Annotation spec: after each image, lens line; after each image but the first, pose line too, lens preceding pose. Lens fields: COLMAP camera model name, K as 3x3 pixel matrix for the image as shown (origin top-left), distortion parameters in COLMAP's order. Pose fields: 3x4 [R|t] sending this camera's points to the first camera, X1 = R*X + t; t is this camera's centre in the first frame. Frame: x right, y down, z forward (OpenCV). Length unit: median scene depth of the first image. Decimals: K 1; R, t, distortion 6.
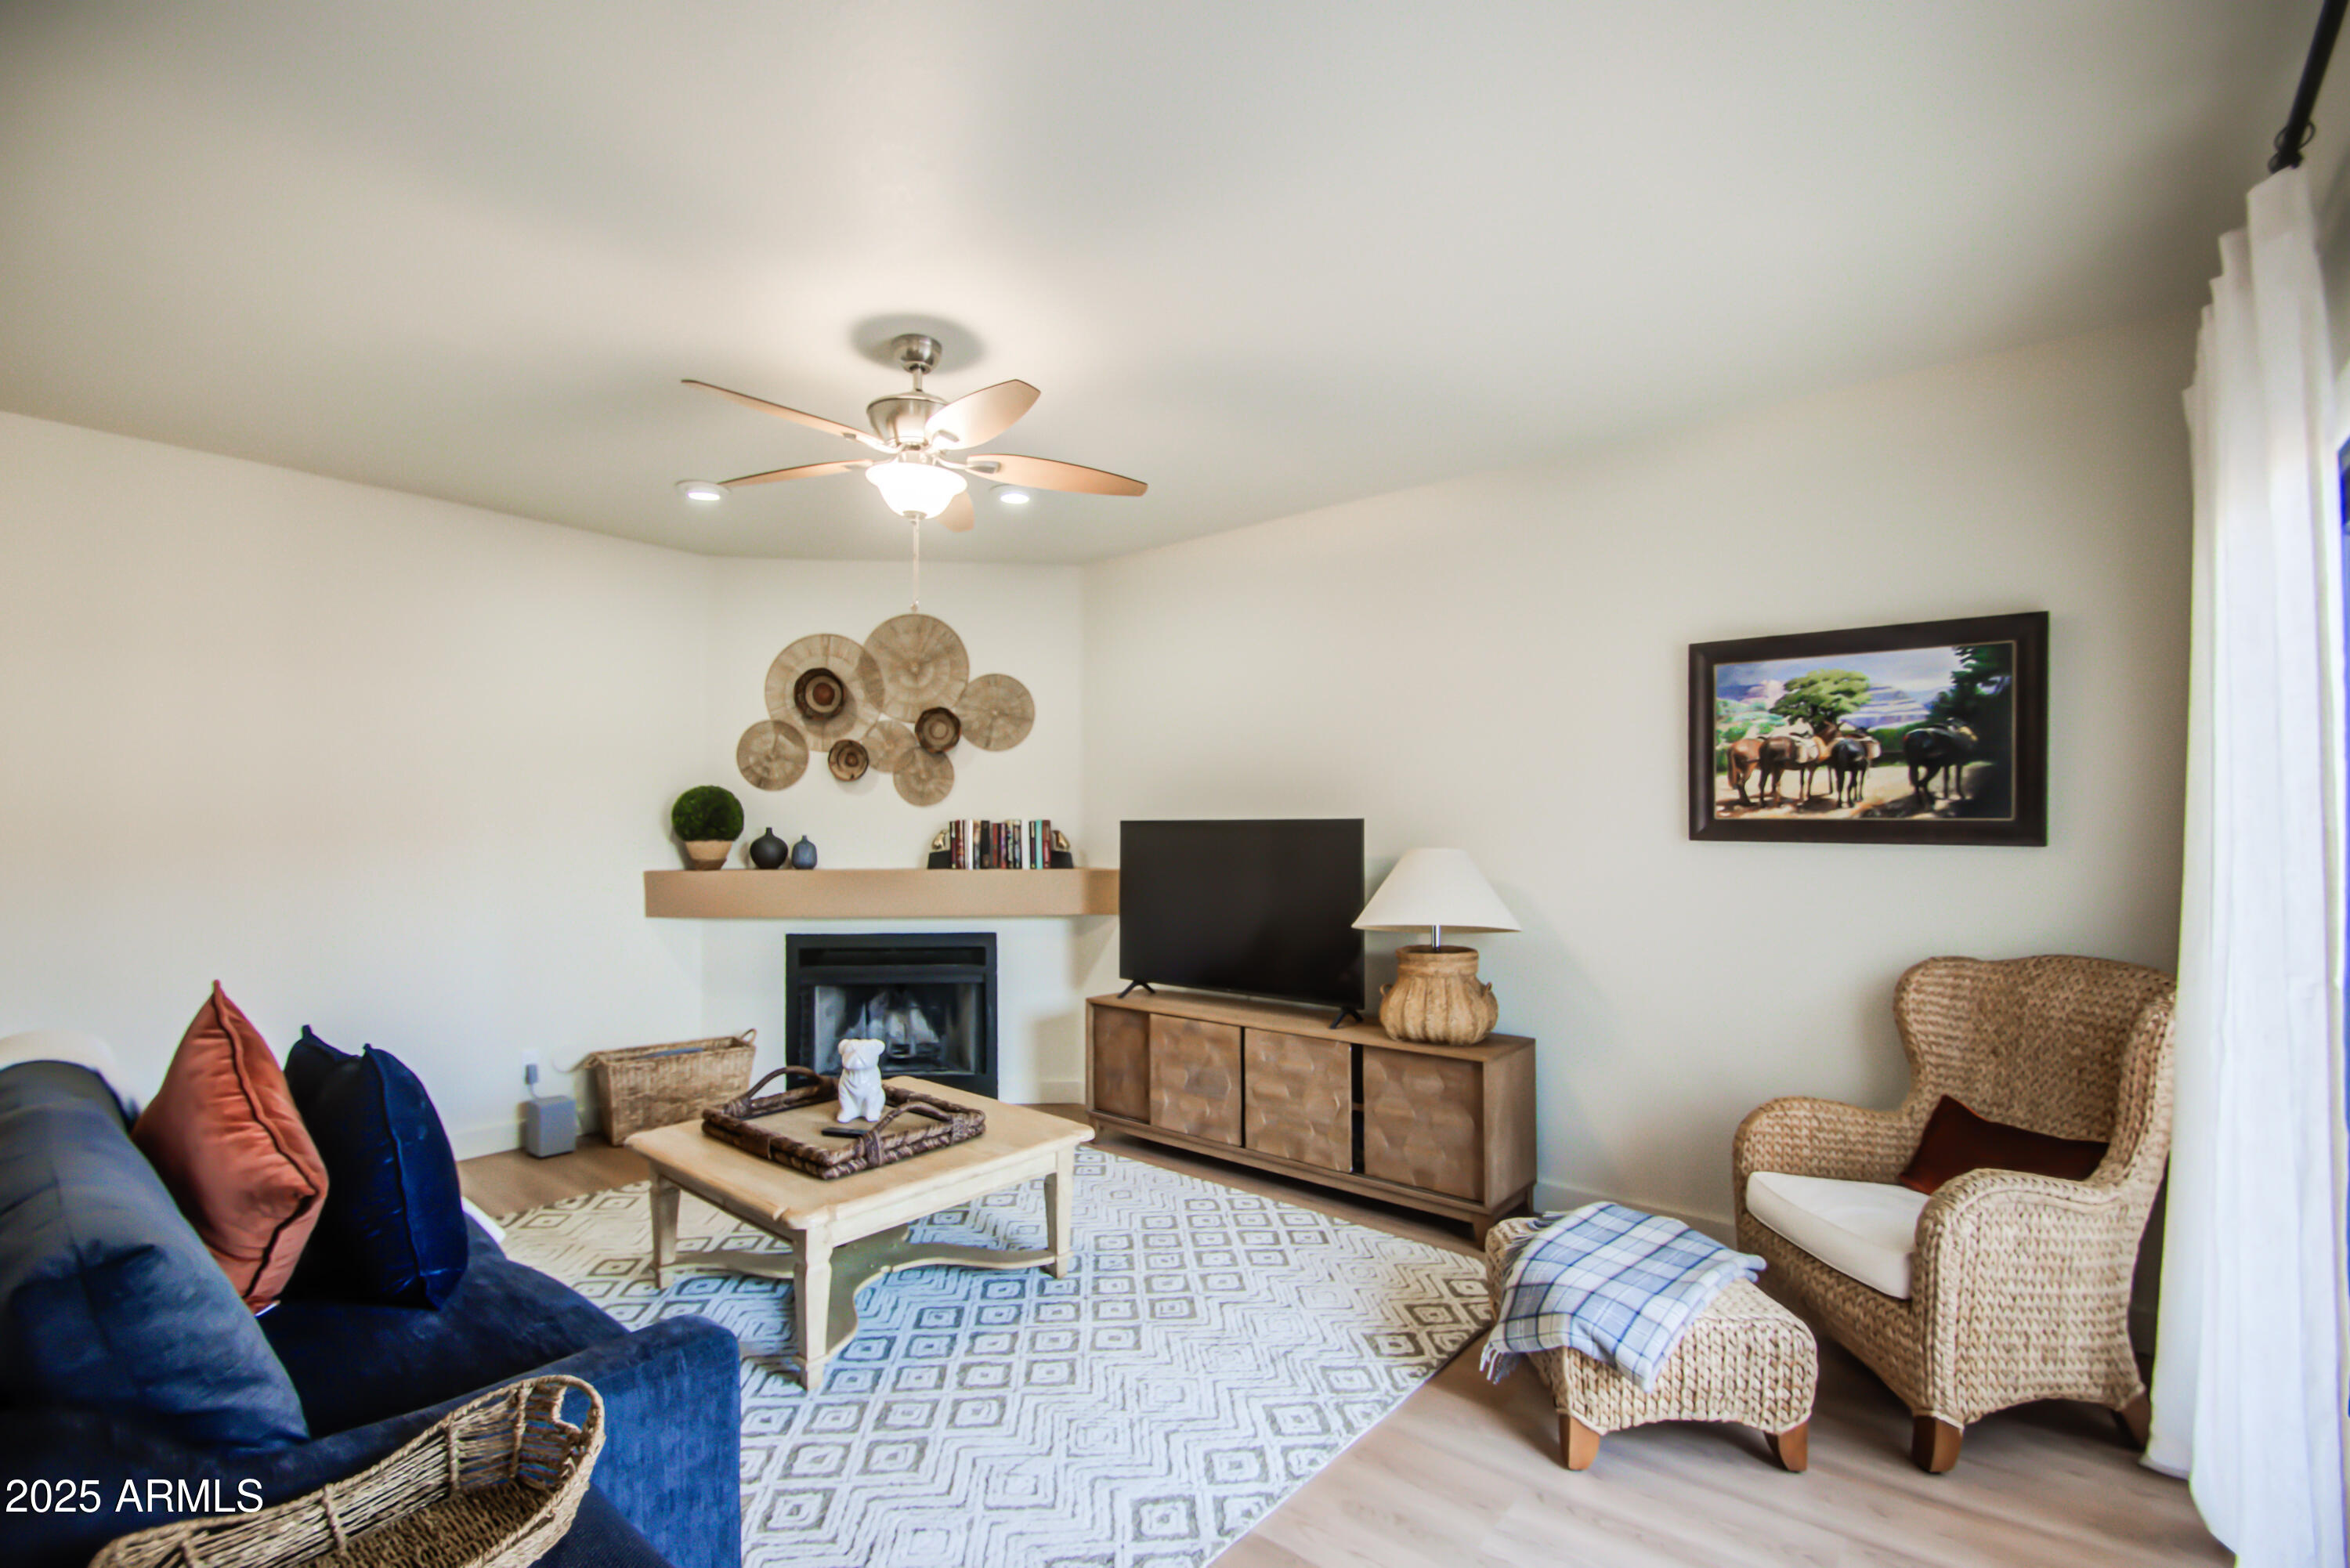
lens RADIAL K [[1033.2, 0, 1170.0], [0, 1033.2, 819.6], [0, 0, 1]] dist [0.024311, -0.022632]
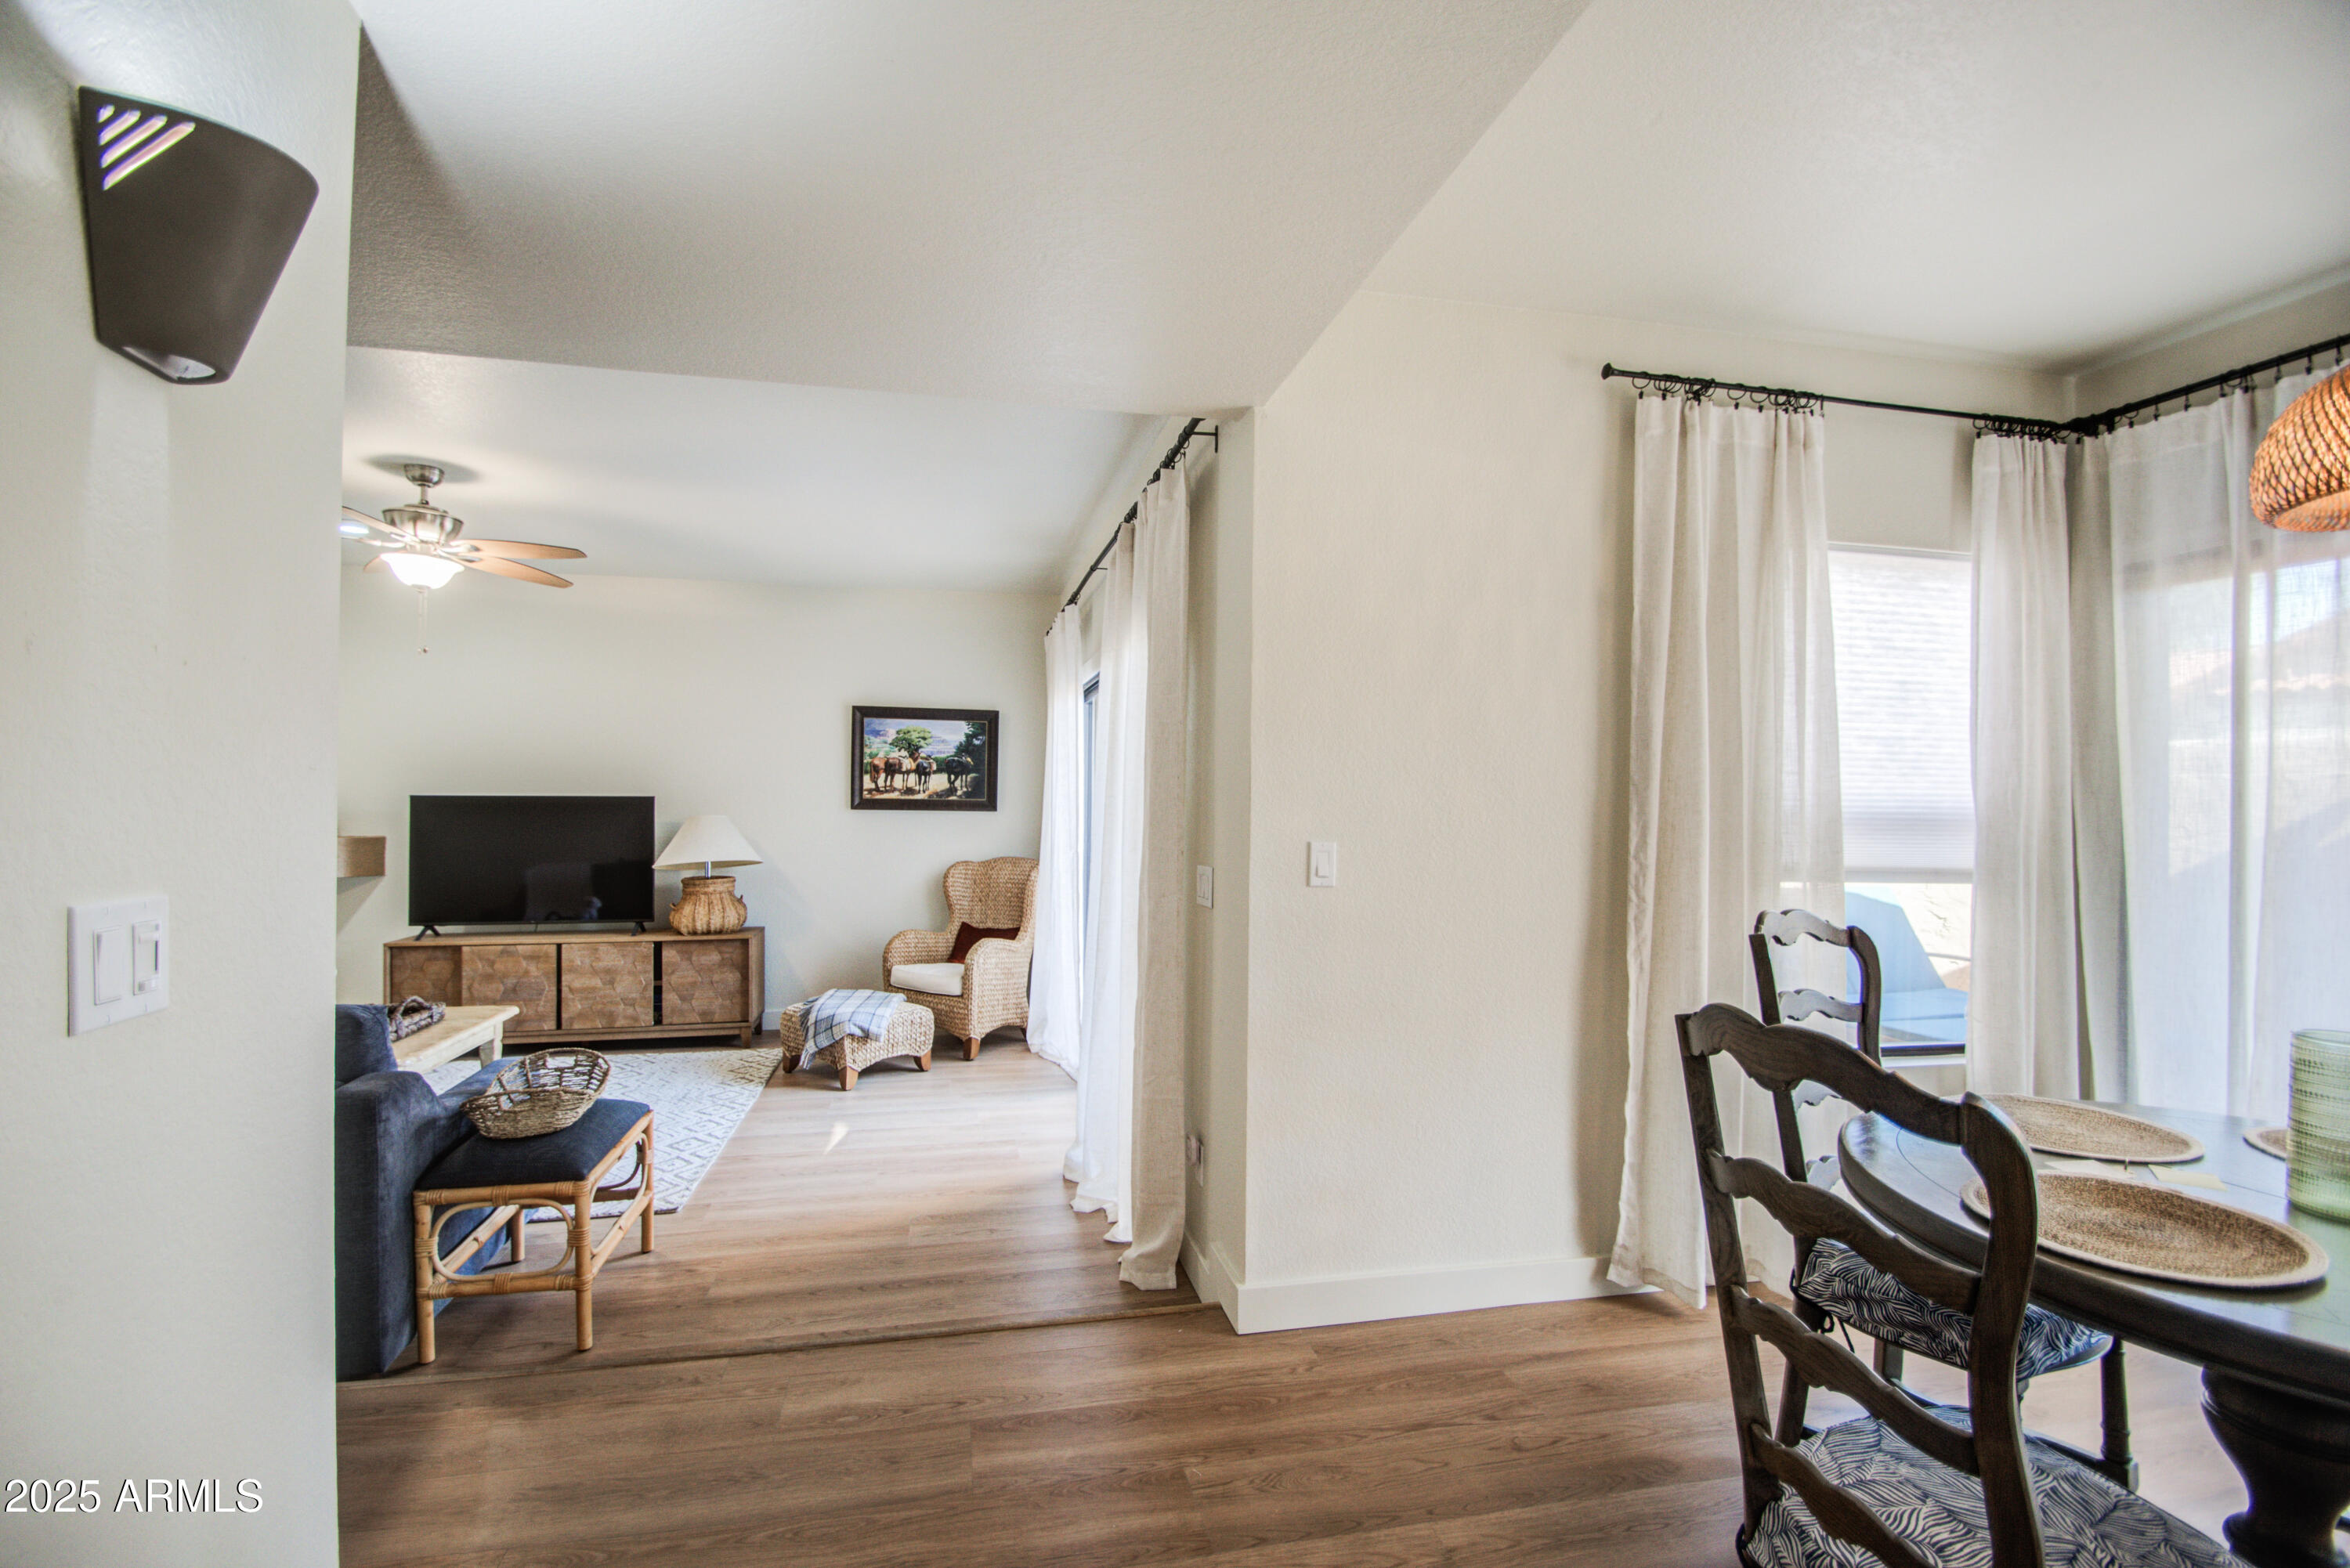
lens RADIAL K [[1037.2, 0, 1143.5], [0, 1037.2, 803.1], [0, 0, 1]] dist [0.002480, -0.012857]
pose [[0.620182, 0.004140, 0.784447, -0.664354], [-0.011285, 0.999930, 0.003645, -0.004523], [-0.784377, -0.011113, 0.620185, -0.598333]]
